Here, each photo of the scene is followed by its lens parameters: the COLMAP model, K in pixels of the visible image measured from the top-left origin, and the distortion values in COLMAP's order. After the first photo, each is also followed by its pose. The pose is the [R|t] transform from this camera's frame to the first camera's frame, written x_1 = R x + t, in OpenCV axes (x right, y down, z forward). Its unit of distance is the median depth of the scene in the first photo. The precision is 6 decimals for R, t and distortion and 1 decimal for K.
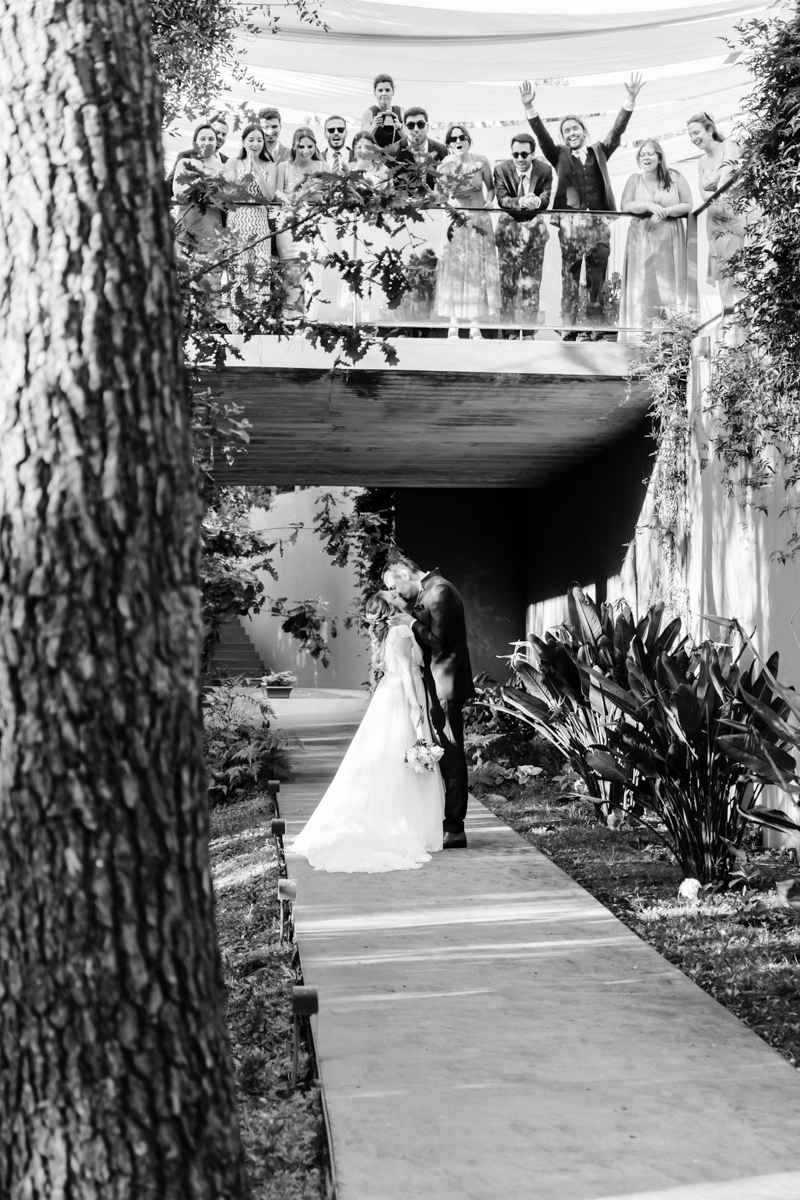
lens RADIAL K [[2399.3, 0, 400.0], [0, 2399.3, 600.0], [0, 0, 1]] dist [0.235359, -0.049261]
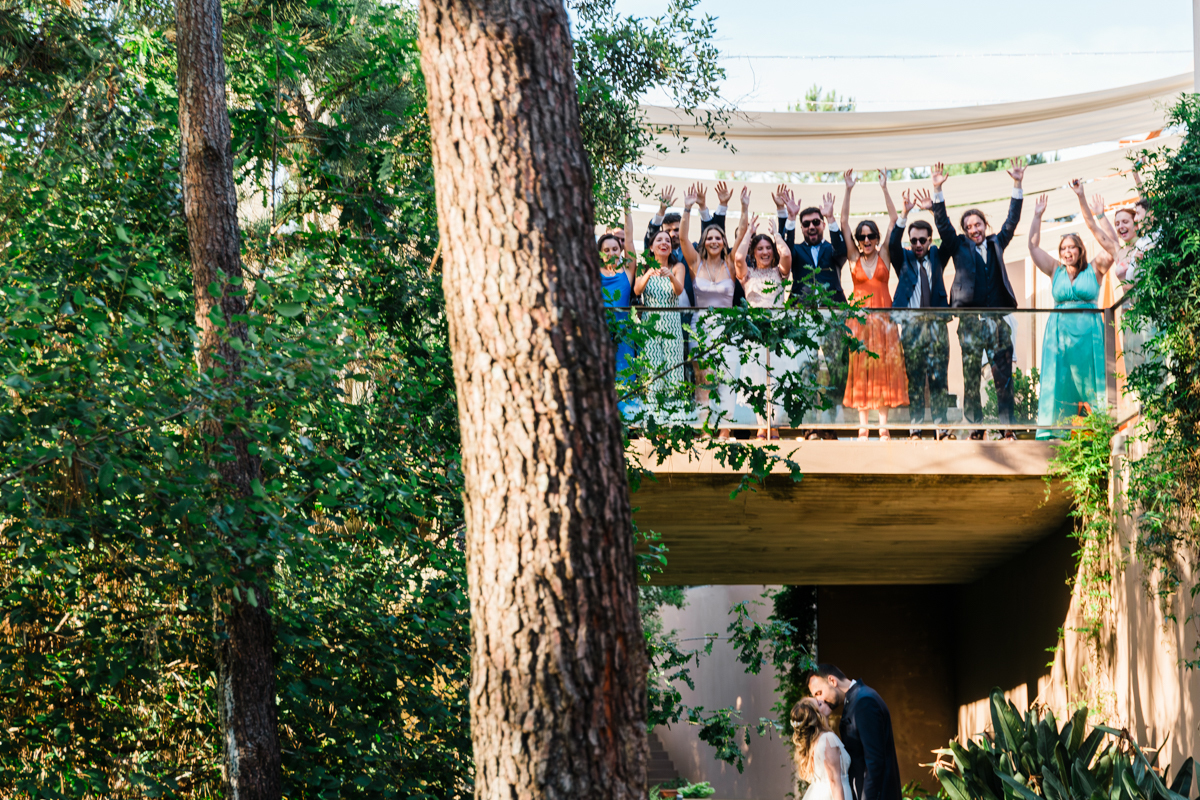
lens RADIAL K [[2878.8, 0, 600.0], [0, 2878.8, 400.0], [0, 0, 1]] dist [0.001695, -0.393086]
pose [[0.996586, -0.022746, -0.079367, 0.021230], [0.014558, 0.994652, -0.102256, -0.019761], [0.081268, 0.100751, 0.991587, -0.597368]]
